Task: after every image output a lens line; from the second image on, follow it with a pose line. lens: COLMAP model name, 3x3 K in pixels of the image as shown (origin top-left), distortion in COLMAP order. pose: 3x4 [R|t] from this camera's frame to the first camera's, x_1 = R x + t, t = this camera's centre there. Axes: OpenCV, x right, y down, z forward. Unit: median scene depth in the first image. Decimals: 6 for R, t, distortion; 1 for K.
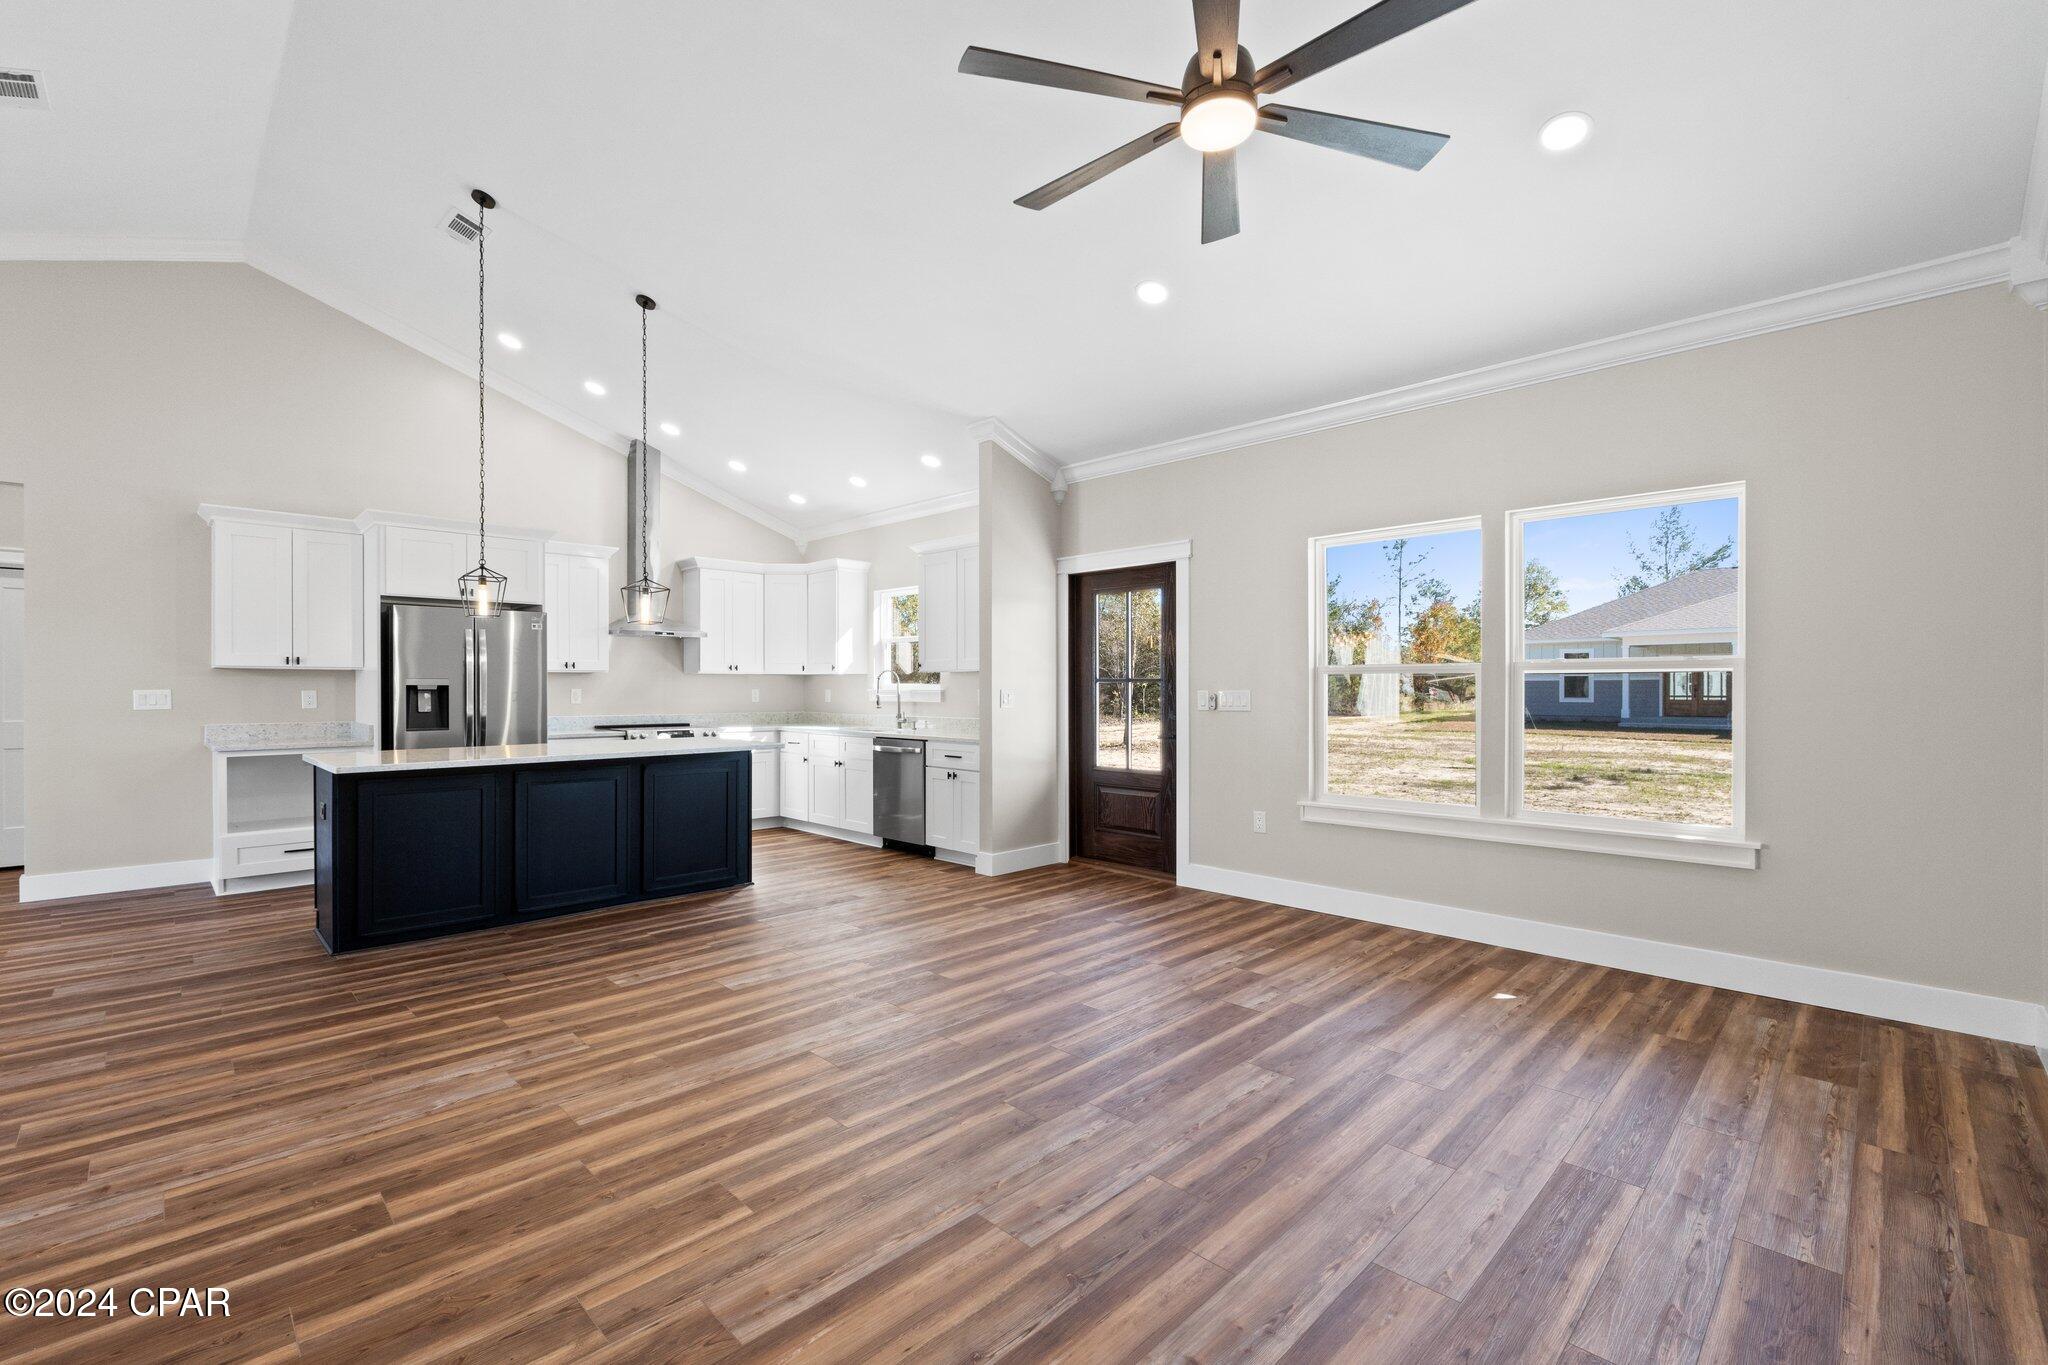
lens RADIAL K [[868.4, 0, 992.6], [0, 868.4, 700.3], [0, 0, 1]] dist [-0.008936, -0.000149]
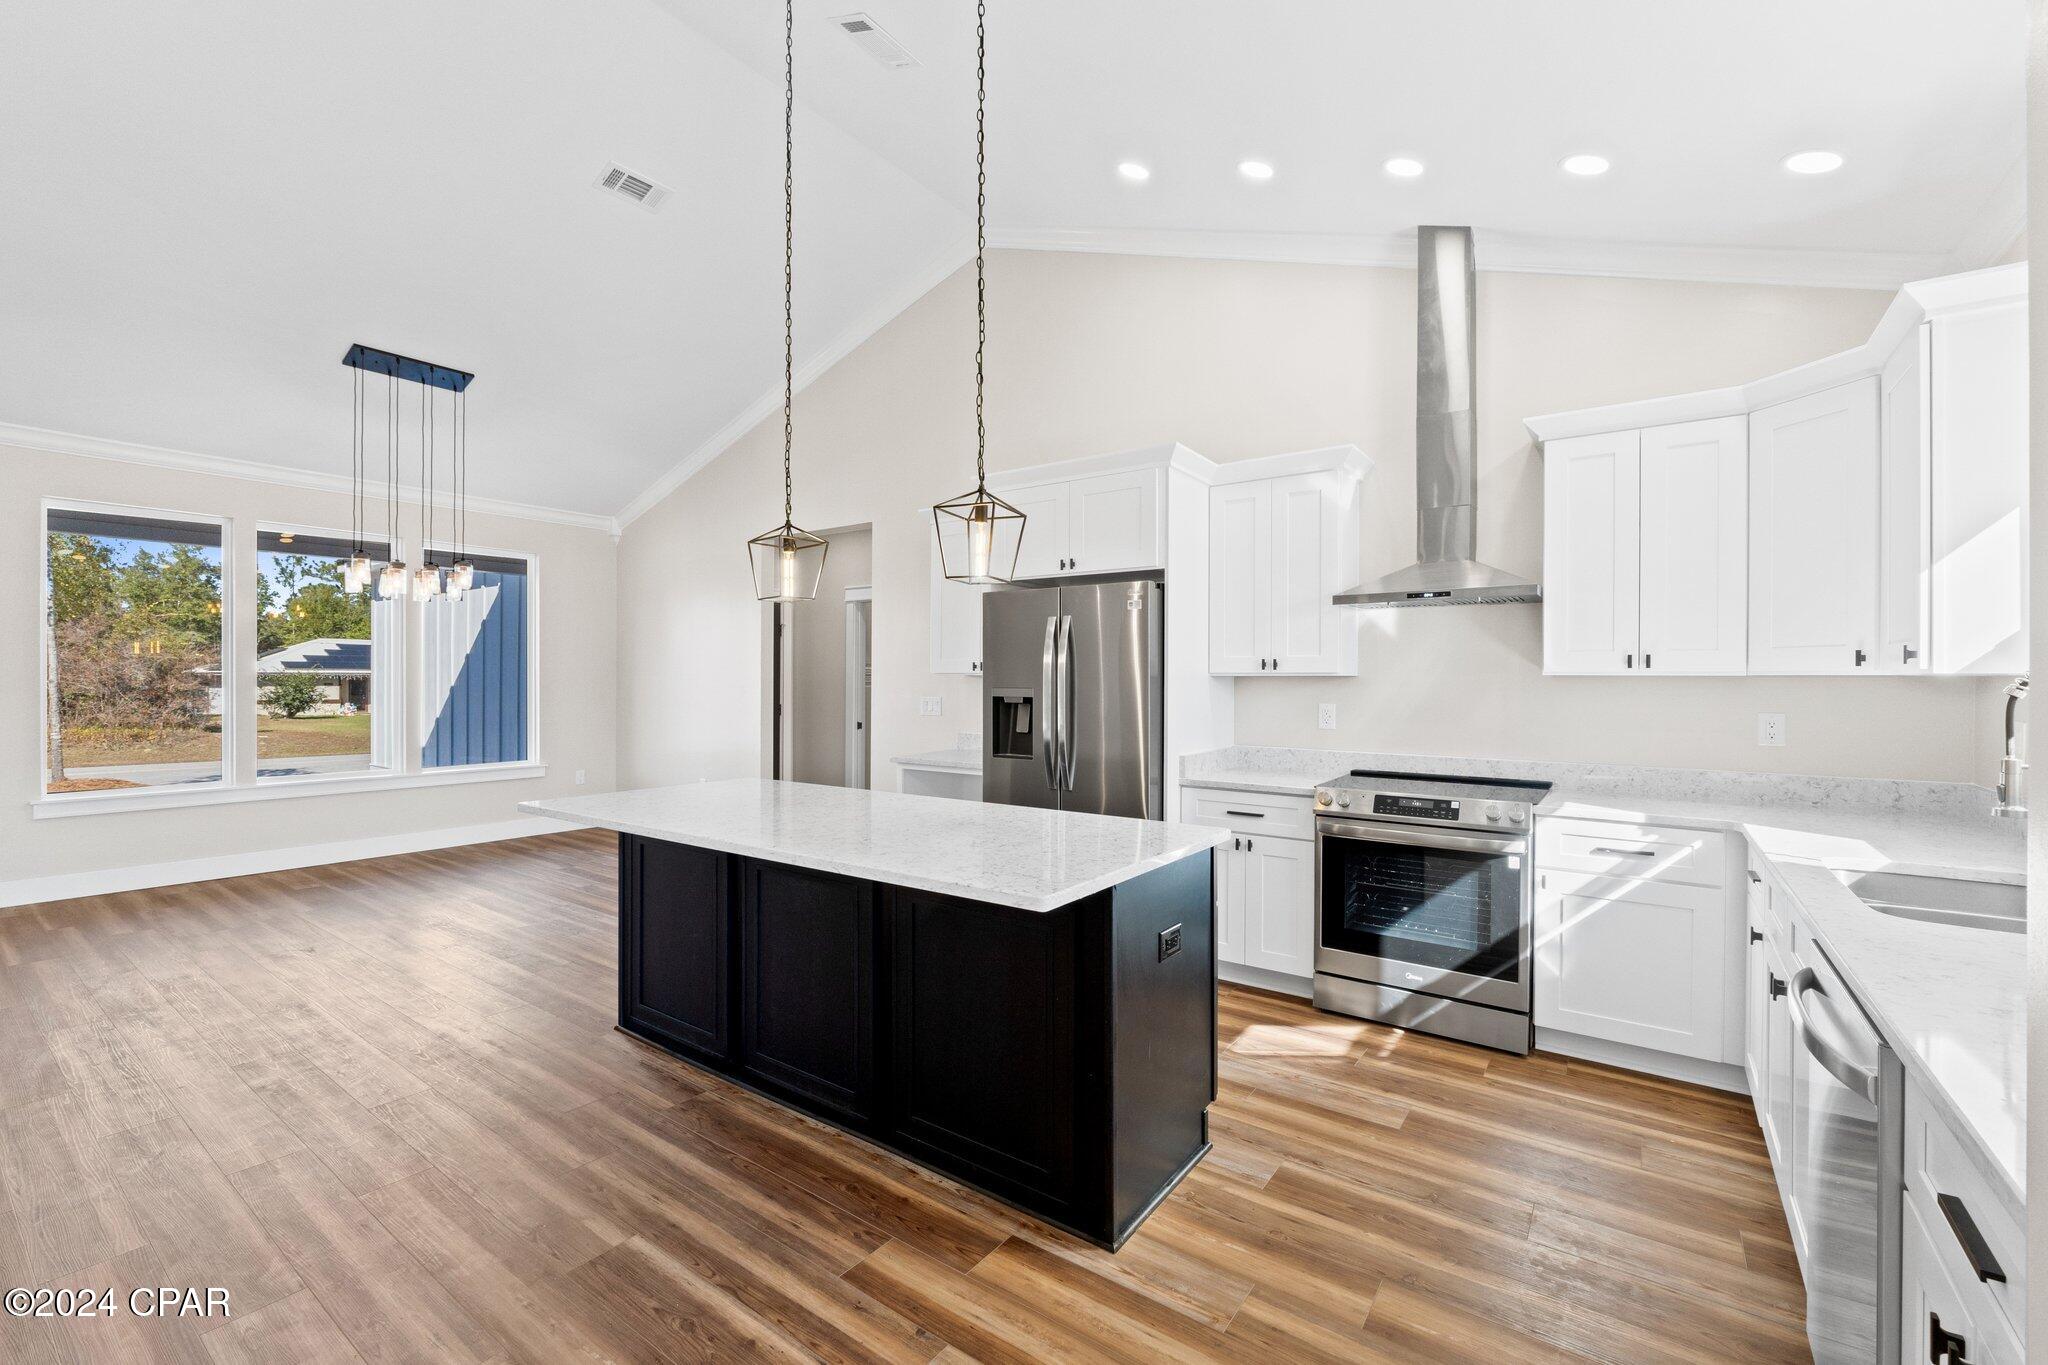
lens RADIAL K [[868.4, 0, 1017.3], [0, 868.4, 678.6], [0, 0, 1]] dist [-0.008936, -0.000149]
pose [[0.171187, 0.000136, -0.985238, 0.075629], [-0.021730, 0.999757, -0.003638, -0.028900], [0.984999, 0.022032, 0.171149, 0.866845]]
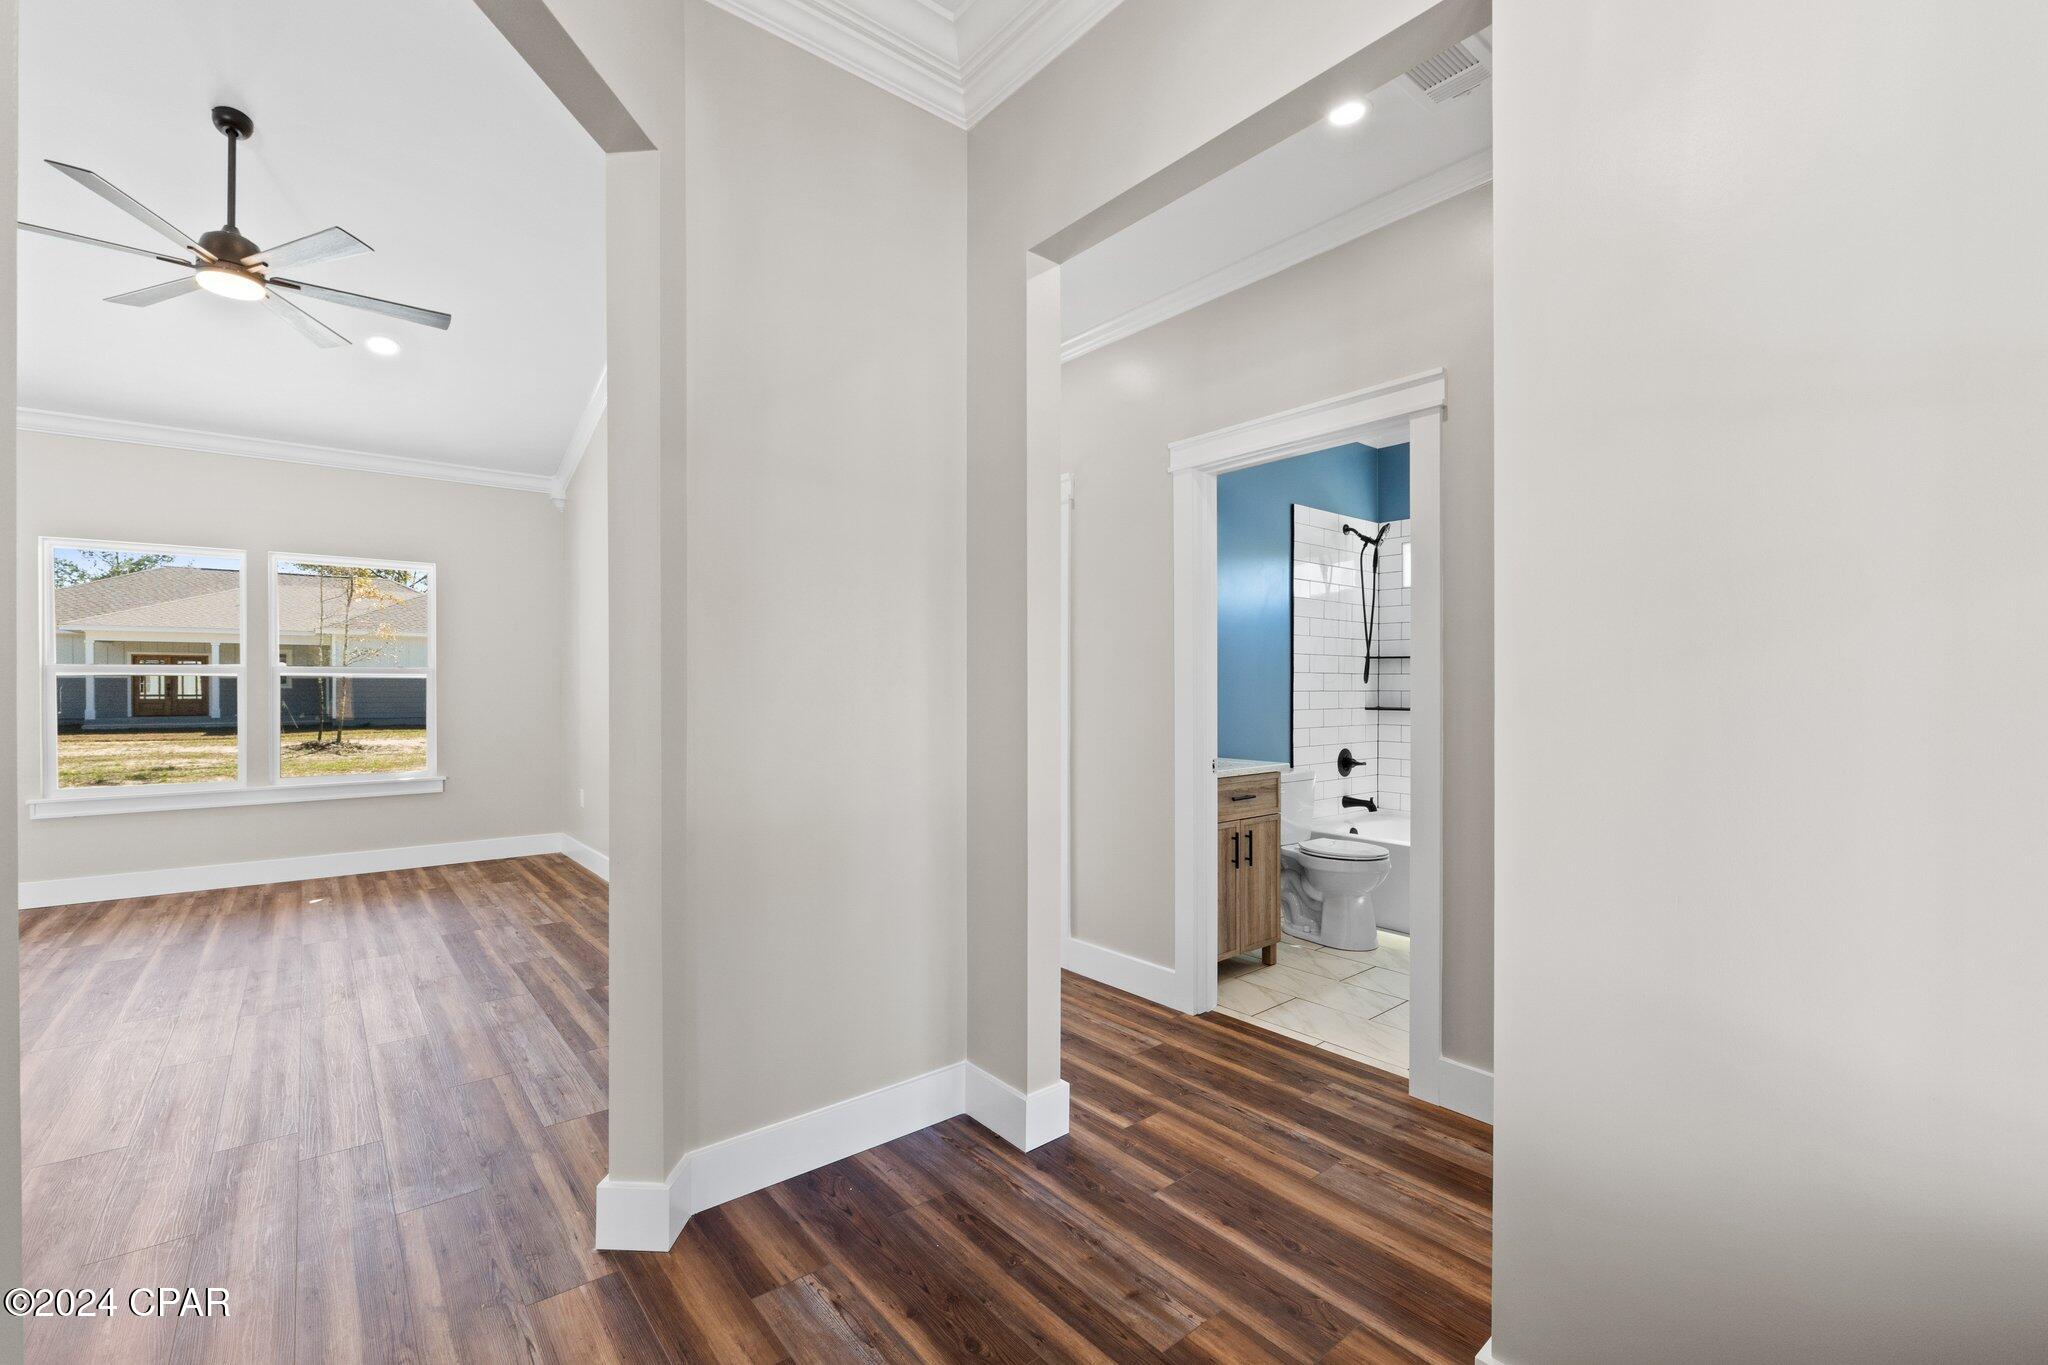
lens RADIAL K [[868.4, 0, 1015.4], [0, 868.4, 681.5], [0, 0, 1]] dist [-0.008936, -0.000149]
pose [[0.074304, 0.008675, 0.997198, -0.464594], [0.012058, 0.999881, -0.009597, 0.003521], [-0.997163, 0.012737, 0.074190, -0.166170]]
